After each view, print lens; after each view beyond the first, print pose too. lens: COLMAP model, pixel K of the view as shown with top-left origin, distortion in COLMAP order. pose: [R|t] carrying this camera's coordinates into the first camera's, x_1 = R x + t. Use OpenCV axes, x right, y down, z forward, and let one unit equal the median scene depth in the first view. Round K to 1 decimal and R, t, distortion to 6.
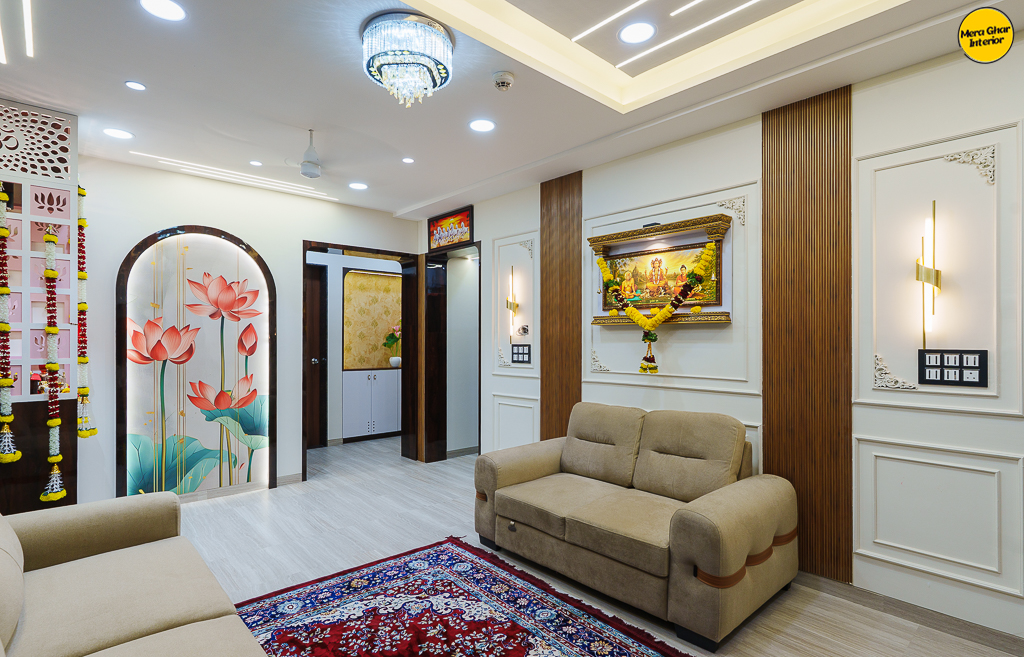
lens RADIAL K [[495.6, 0, 509.4], [0, 495.6, 338.0], [0, 0, 1]] dist [0.003245, 0.000674]
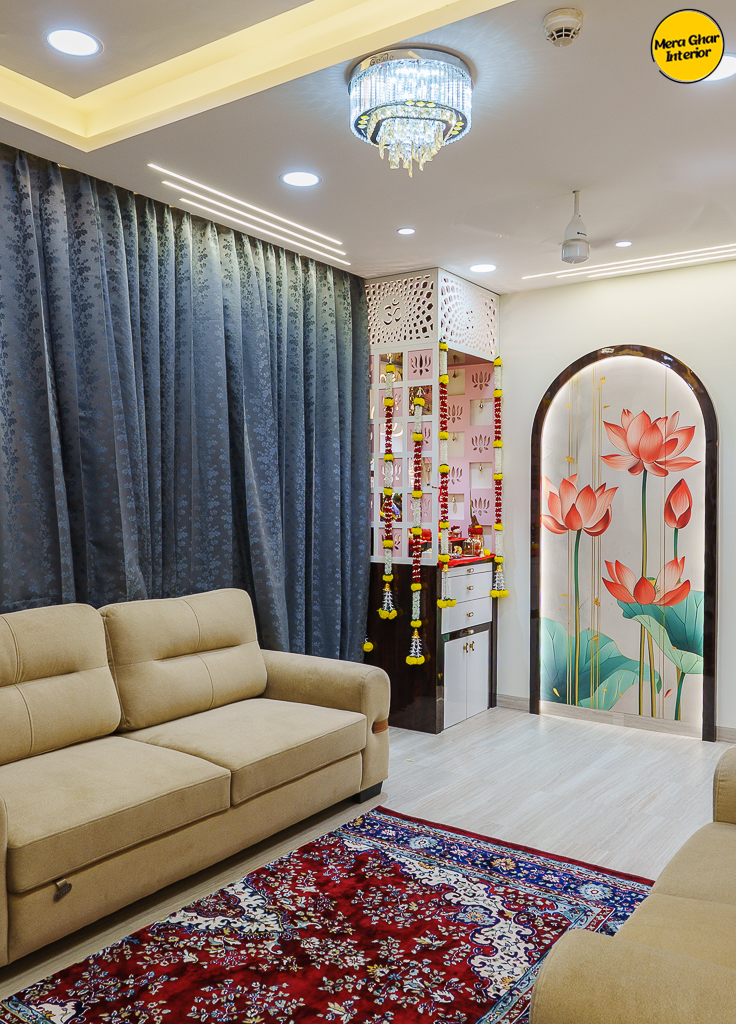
lens RADIAL K [[876.9, 0, 368.0], [0, 876.9, 512.0], [0, 0, 1]] dist [-0.000474, -0.003012]
pose [[0.227652, 0.017620, -0.973583, 0.724761], [0.002489, 0.999822, 0.018677, -0.012217], [0.973739, -0.006676, 0.227568, 0.481581]]
